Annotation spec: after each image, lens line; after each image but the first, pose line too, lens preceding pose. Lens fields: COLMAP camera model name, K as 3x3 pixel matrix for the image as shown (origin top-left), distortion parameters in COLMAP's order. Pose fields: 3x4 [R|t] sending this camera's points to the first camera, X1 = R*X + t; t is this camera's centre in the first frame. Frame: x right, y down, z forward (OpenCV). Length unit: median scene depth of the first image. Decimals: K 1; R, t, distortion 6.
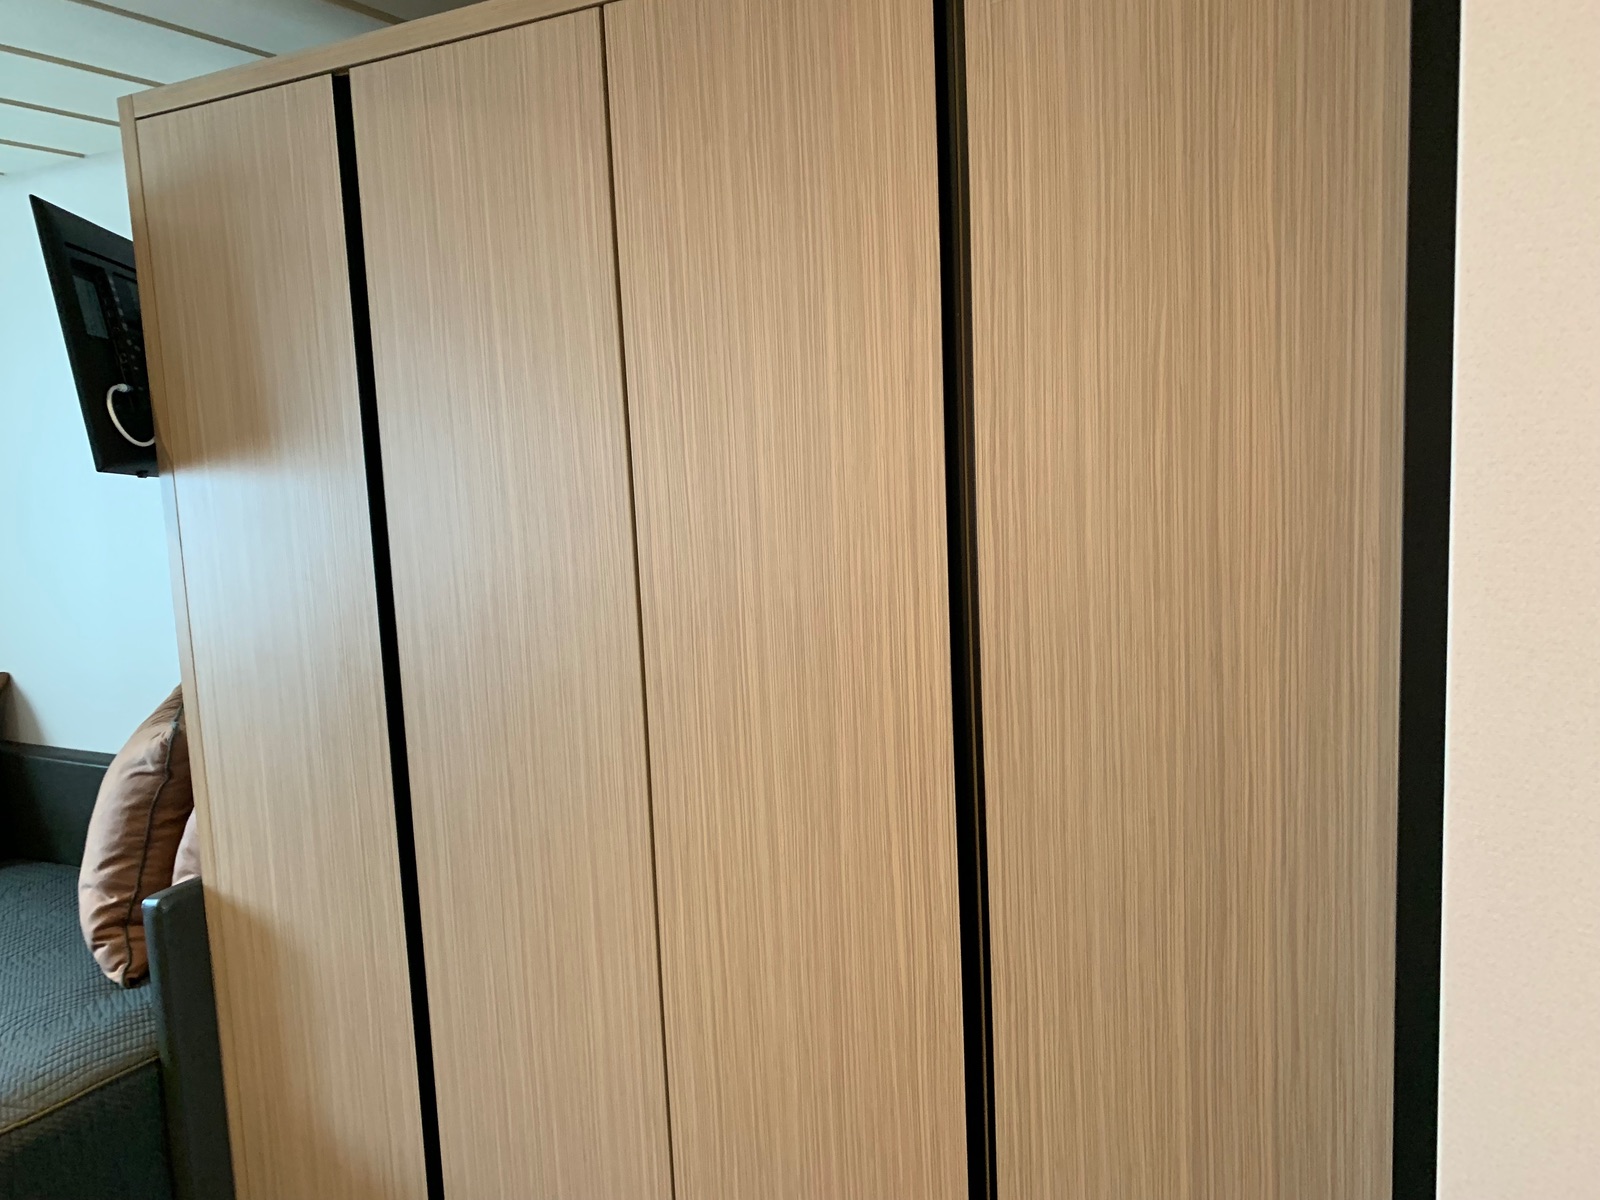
lens RADIAL K [[1247.5, 0, 800.0], [0, 1247.5, 600.0], [0, 0, 1]] dist [0.019967, 0.001928]
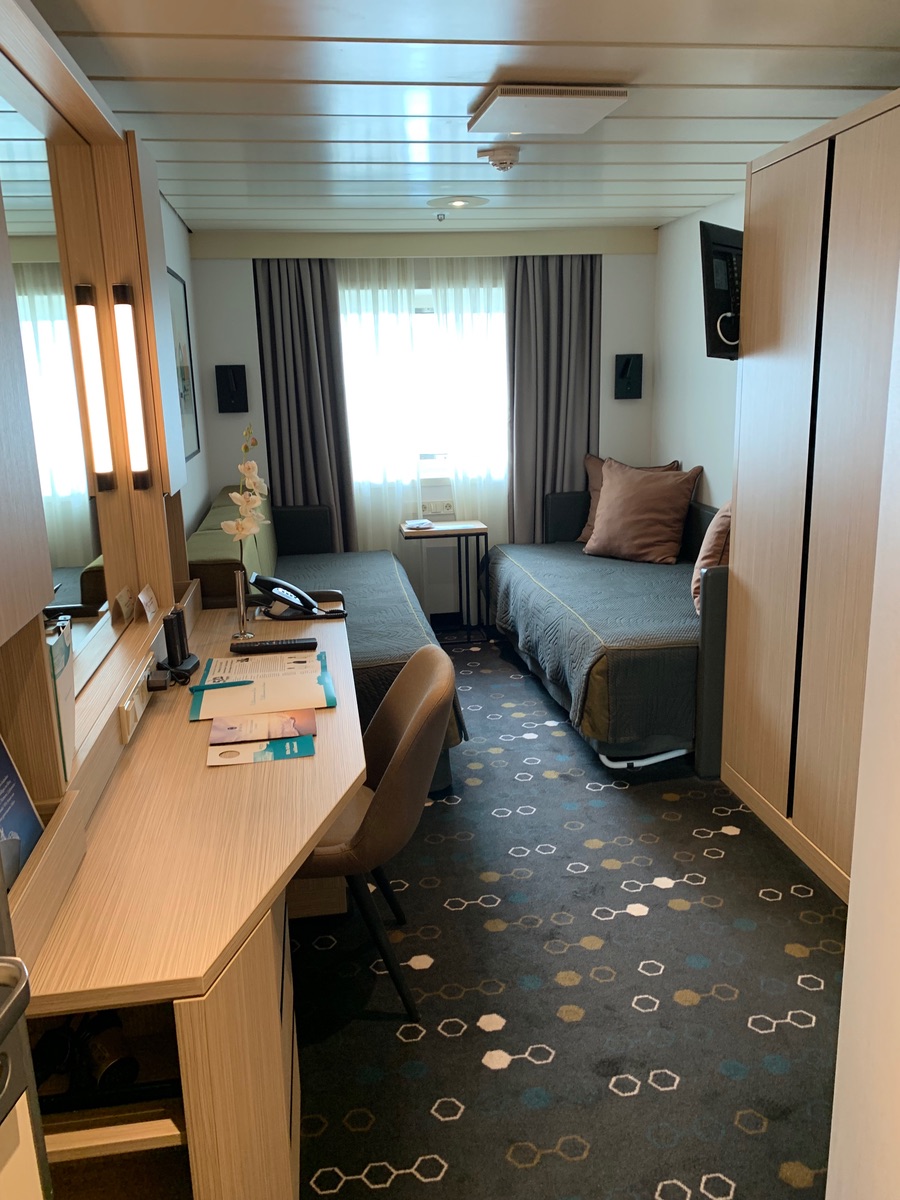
lens RADIAL K [[897.7, 0, 450.0], [0, 897.7, 600.0], [0, 0, 1]] dist [-0.005511, 0.000440]
pose [[0.602019, 0.219353, -0.767761, 0.391969], [-0.097912, 0.974550, 0.201659, 0.030722], [0.792456, -0.046230, 0.608175, -0.247573]]
